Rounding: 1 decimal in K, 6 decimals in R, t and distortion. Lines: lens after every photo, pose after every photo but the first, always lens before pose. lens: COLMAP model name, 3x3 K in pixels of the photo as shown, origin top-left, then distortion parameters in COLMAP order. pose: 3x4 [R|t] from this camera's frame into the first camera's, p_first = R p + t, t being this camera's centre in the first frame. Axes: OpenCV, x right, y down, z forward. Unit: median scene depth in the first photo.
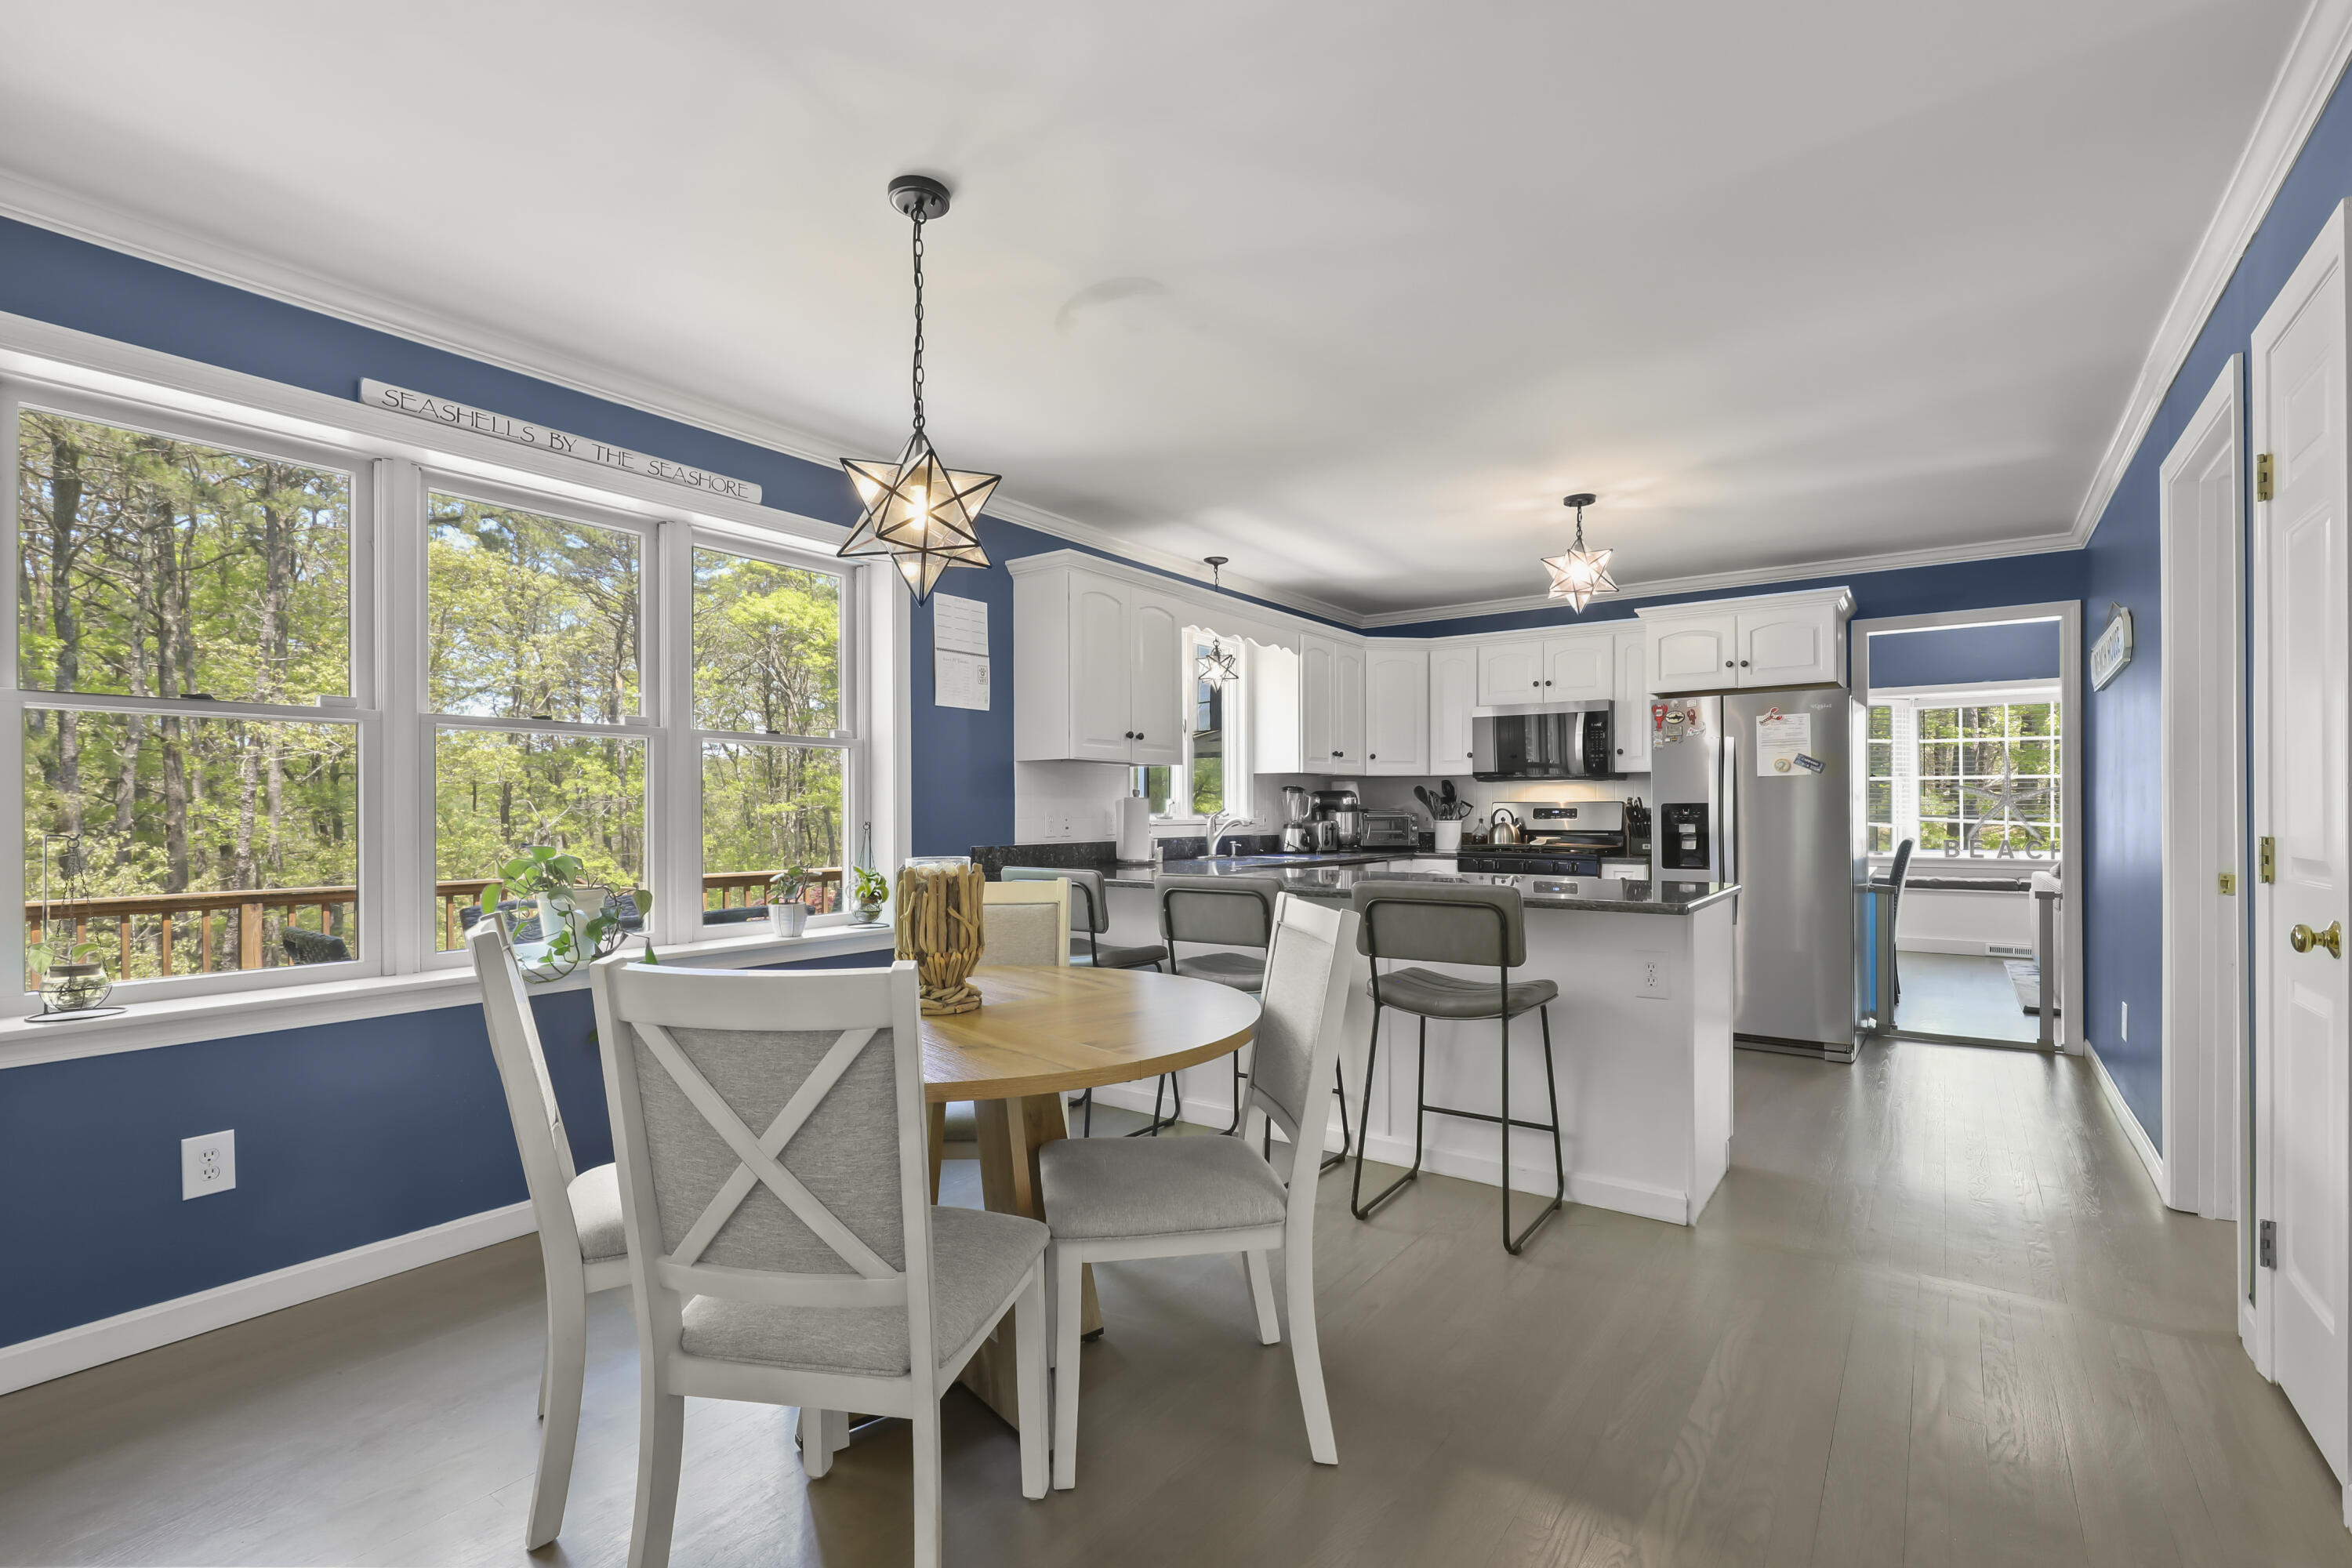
lens RADIAL K [[1063.1, 0, 1168.3], [0, 1063.1, 819.6], [0, 0, 1]] dist [-0.006700, 0.001028]
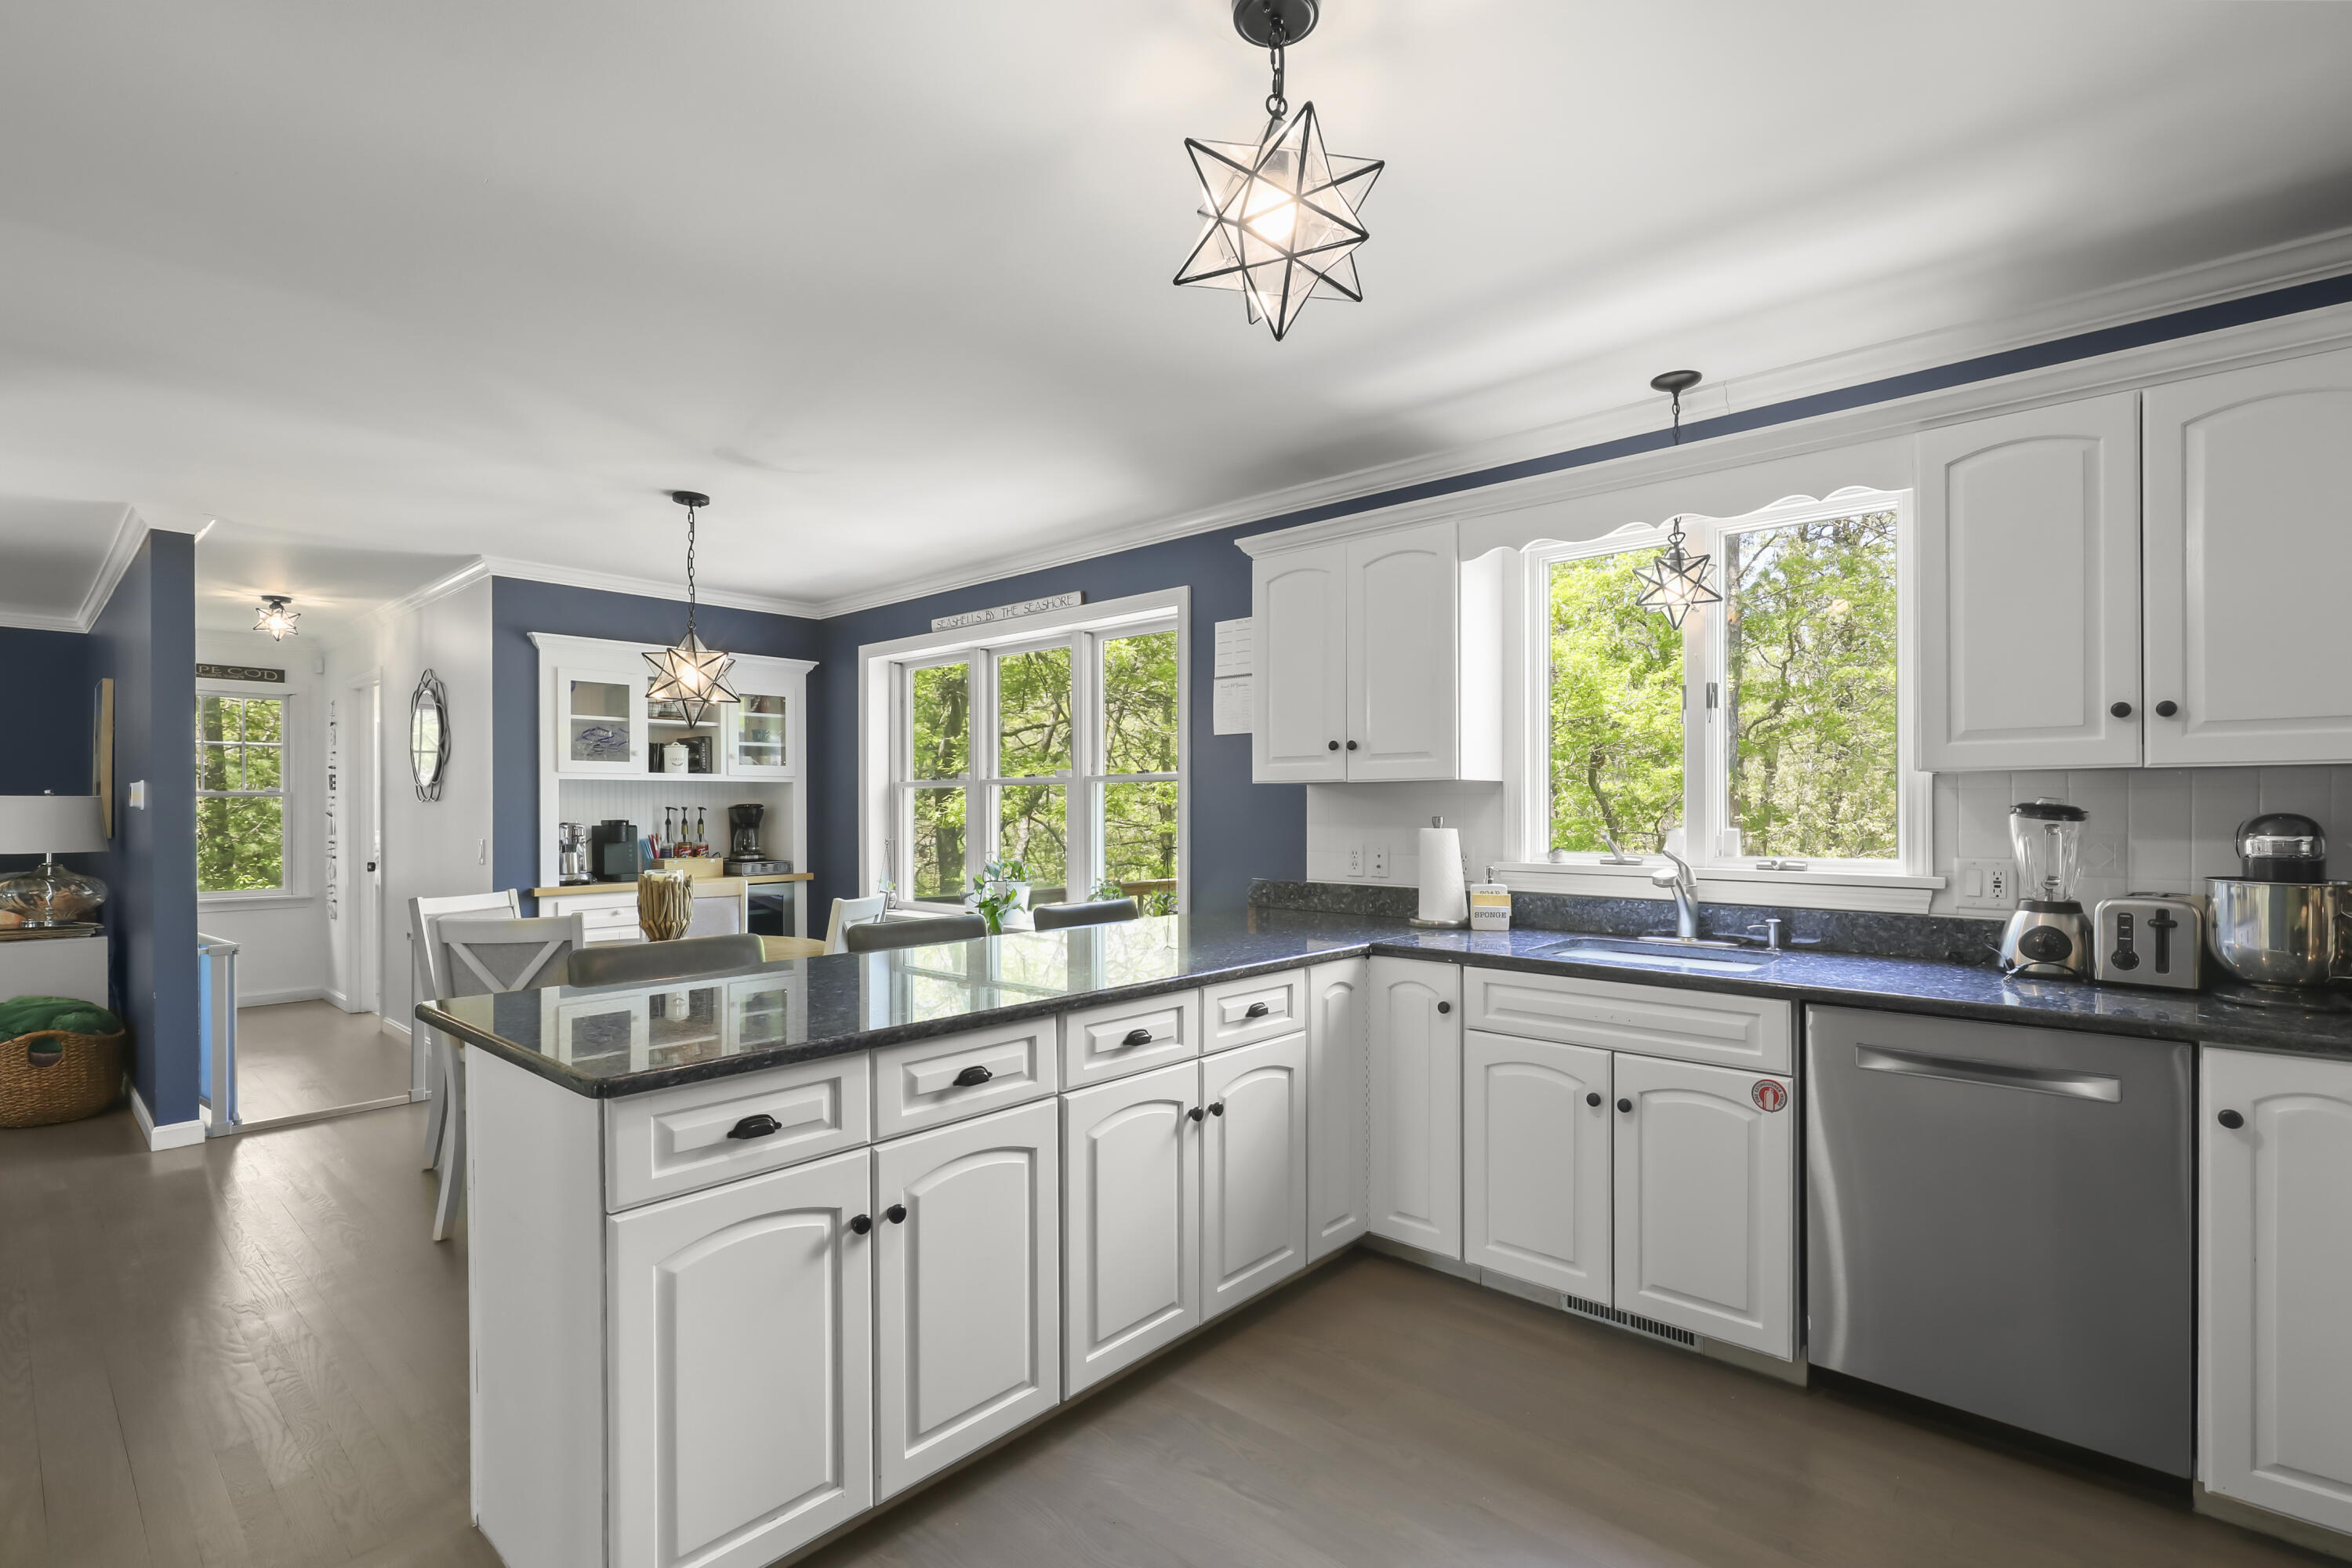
lens RADIAL K [[1063.1, 0, 1175.4], [0, 1063.1, 801.3], [0, 0, 1]] dist [-0.006700, 0.001028]
pose [[-0.099366, -0.000481, -0.995051, 0.620676], [-0.006093, 0.999981, 0.000125, -0.034912], [0.995032, 0.006075, -0.099367, 0.838879]]
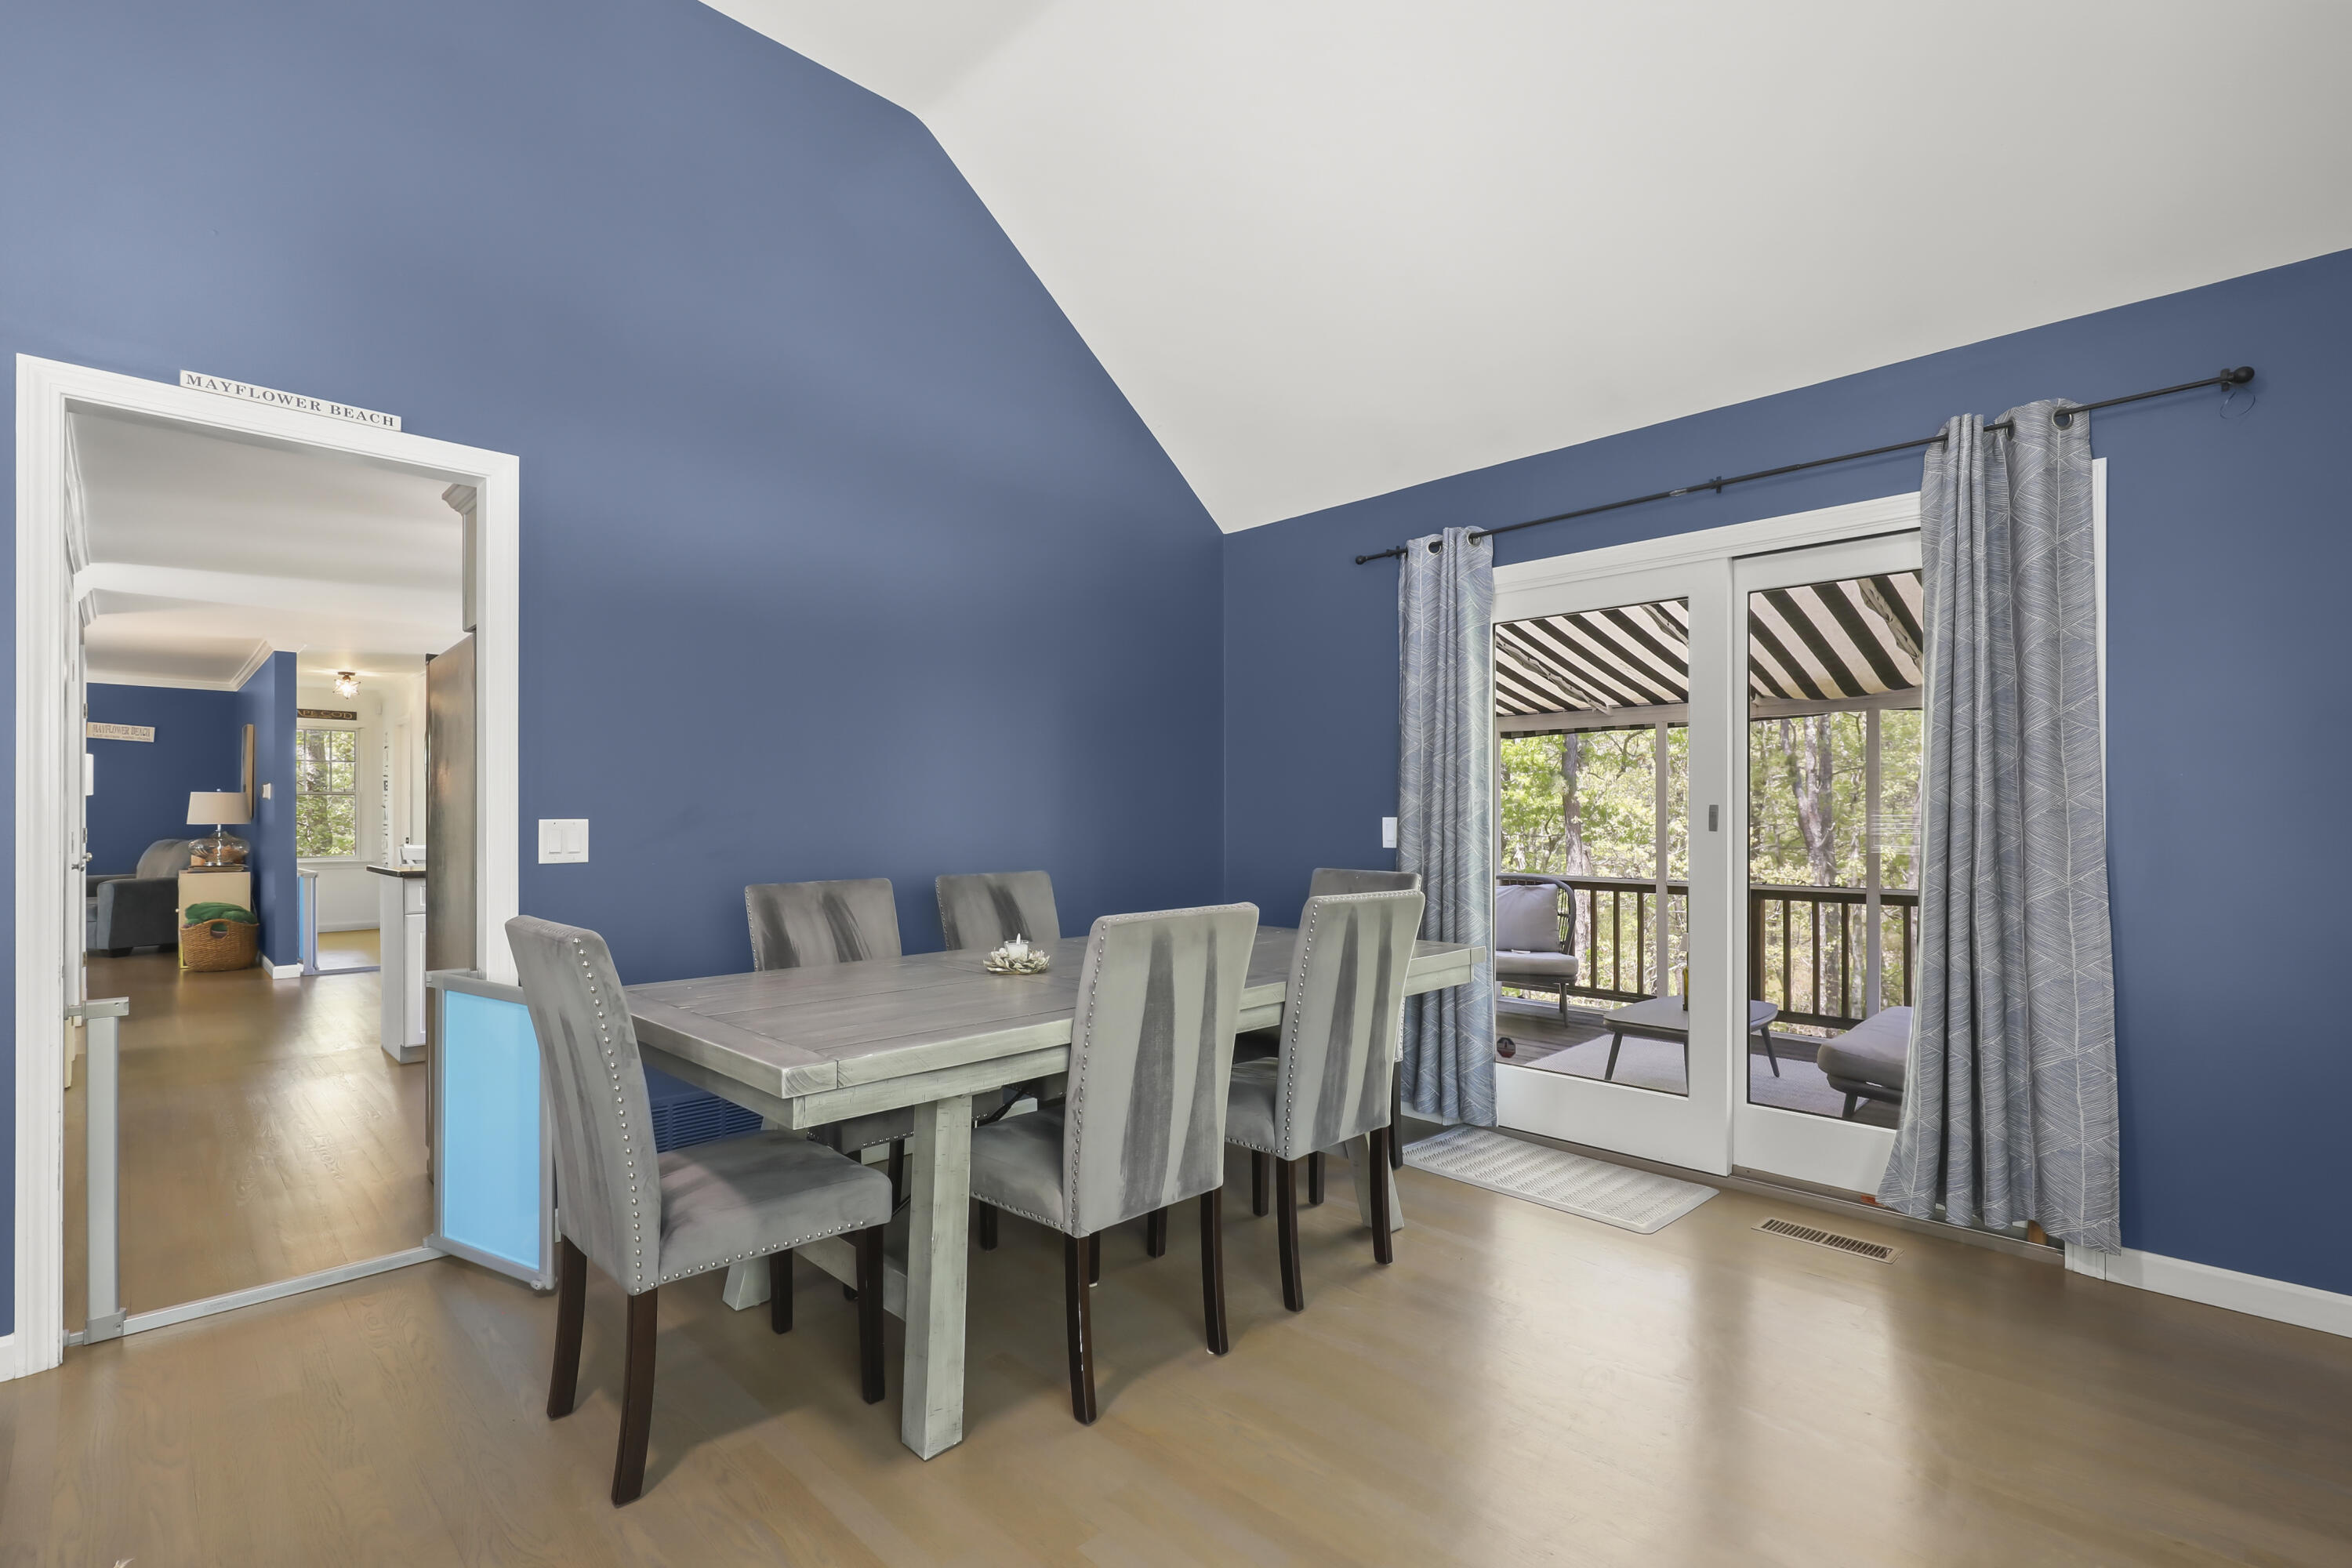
lens RADIAL K [[1063.1, 0, 1168.1], [0, 1063.1, 803.6], [0, 0, 1]] dist [-0.006700, 0.001028]
pose [[-0.166422, -0.004972, -0.986042, 1.163036], [-0.008626, 0.999956, -0.003586, -0.023230], [0.986017, 0.007908, -0.166457, 1.479665]]
